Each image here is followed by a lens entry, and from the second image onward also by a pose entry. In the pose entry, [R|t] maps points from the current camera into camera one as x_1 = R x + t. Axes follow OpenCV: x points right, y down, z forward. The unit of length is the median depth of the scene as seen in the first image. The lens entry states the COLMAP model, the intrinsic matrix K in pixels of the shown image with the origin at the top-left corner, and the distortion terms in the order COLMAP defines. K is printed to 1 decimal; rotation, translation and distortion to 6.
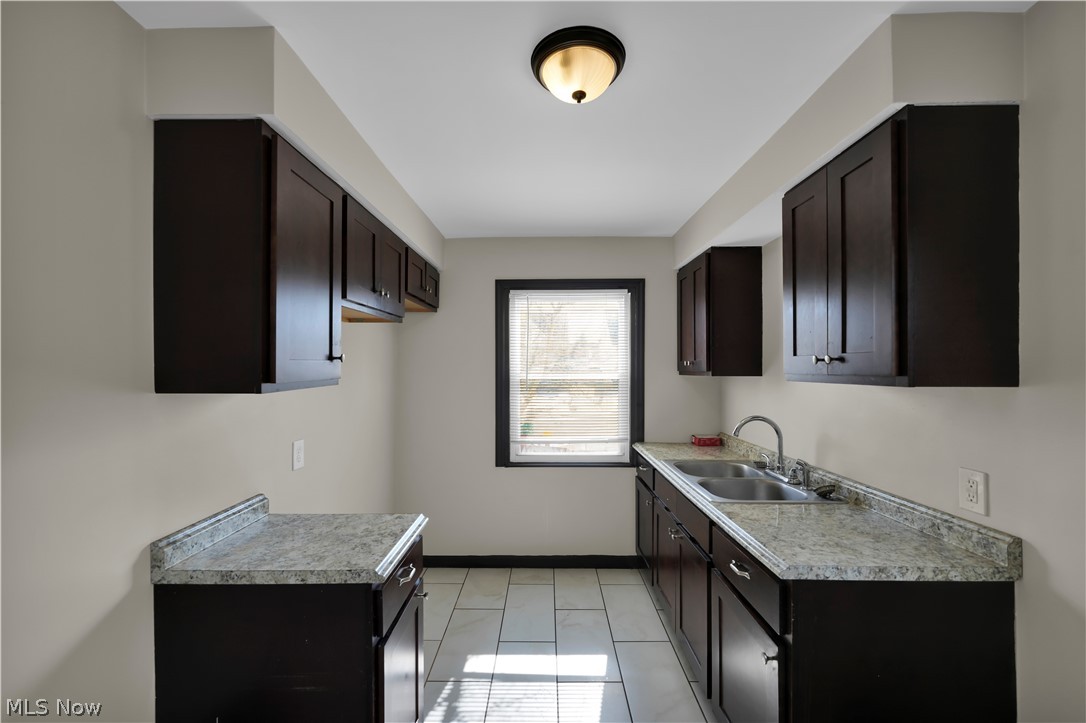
lens RADIAL K [[440.6, 0, 542.8], [0, 440.6, 363.6], [0, 0, 1]] dist [-0.000397, 0.000205]
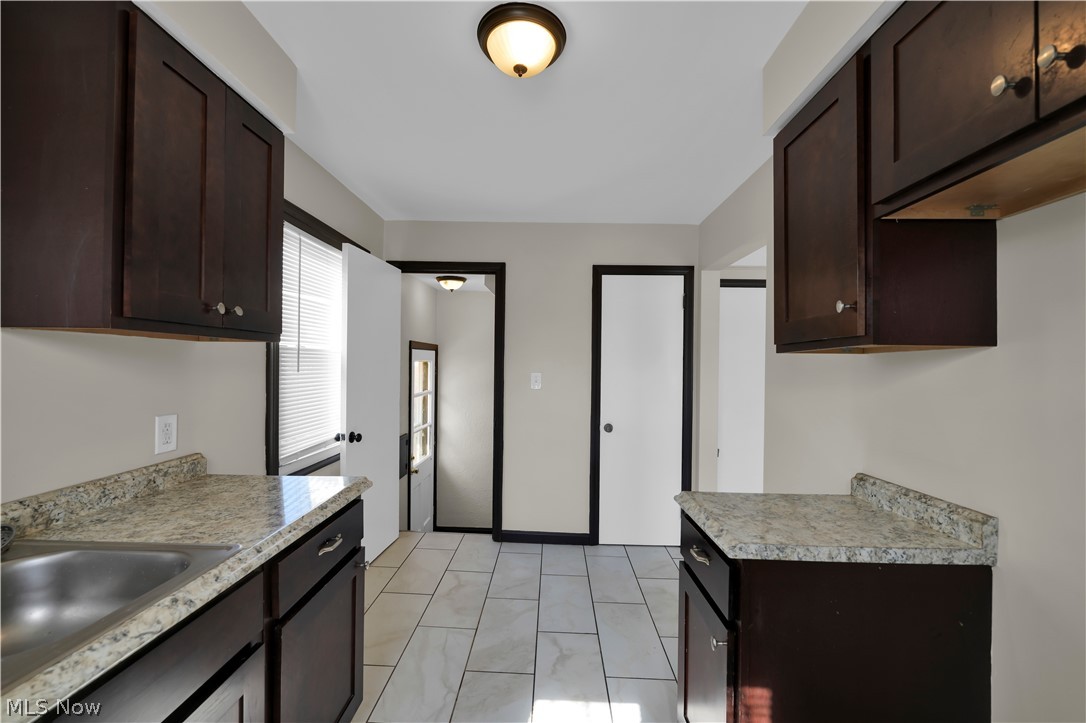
lens RADIAL K [[440.6, 0, 542.8], [0, 440.6, 363.6], [0, 0, 1]] dist [-0.000397, 0.000205]
pose [[-0.999826, -0.011943, 0.014315, 0.005002], [-0.012153, 0.999818, -0.014675, 0.105760], [-0.014137, -0.014847, -0.999790, 1.925059]]
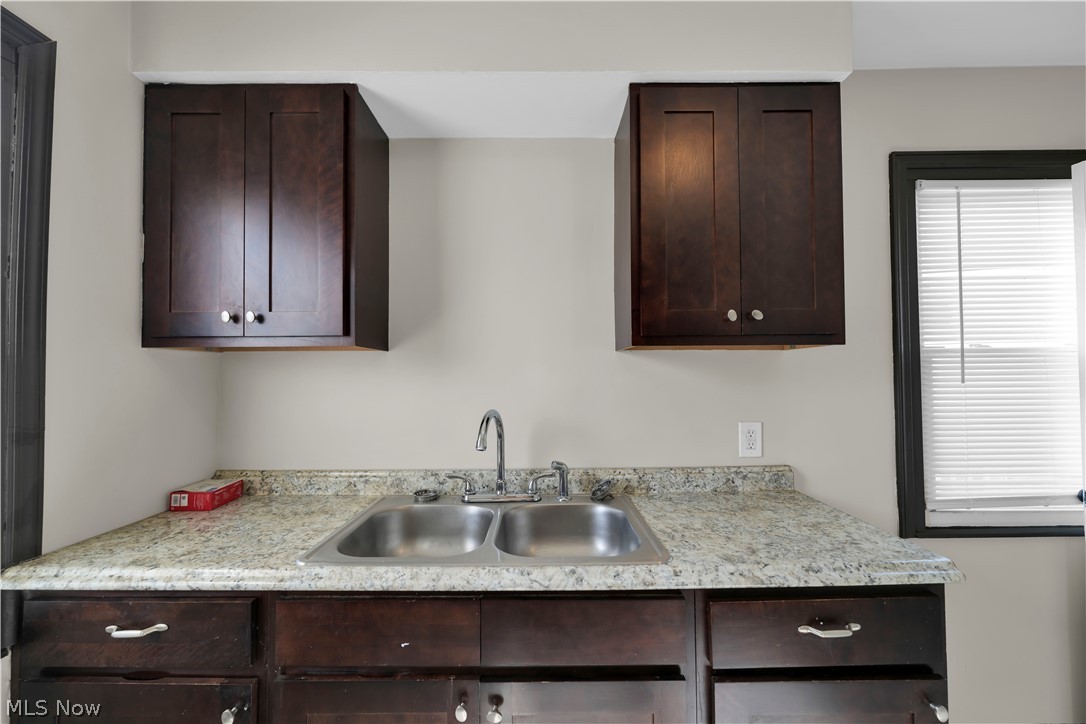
lens RADIAL K [[437.5, 0, 541.5], [0, 437.5, 367.8], [0, 0, 1]] dist [-0.002101, 0.000053]
pose [[-0.000736, 0.017461, 0.999847, -0.183829], [-0.003926, 0.999840, -0.017464, 0.108112], [-0.999992, -0.003939, -0.000667, 1.427075]]
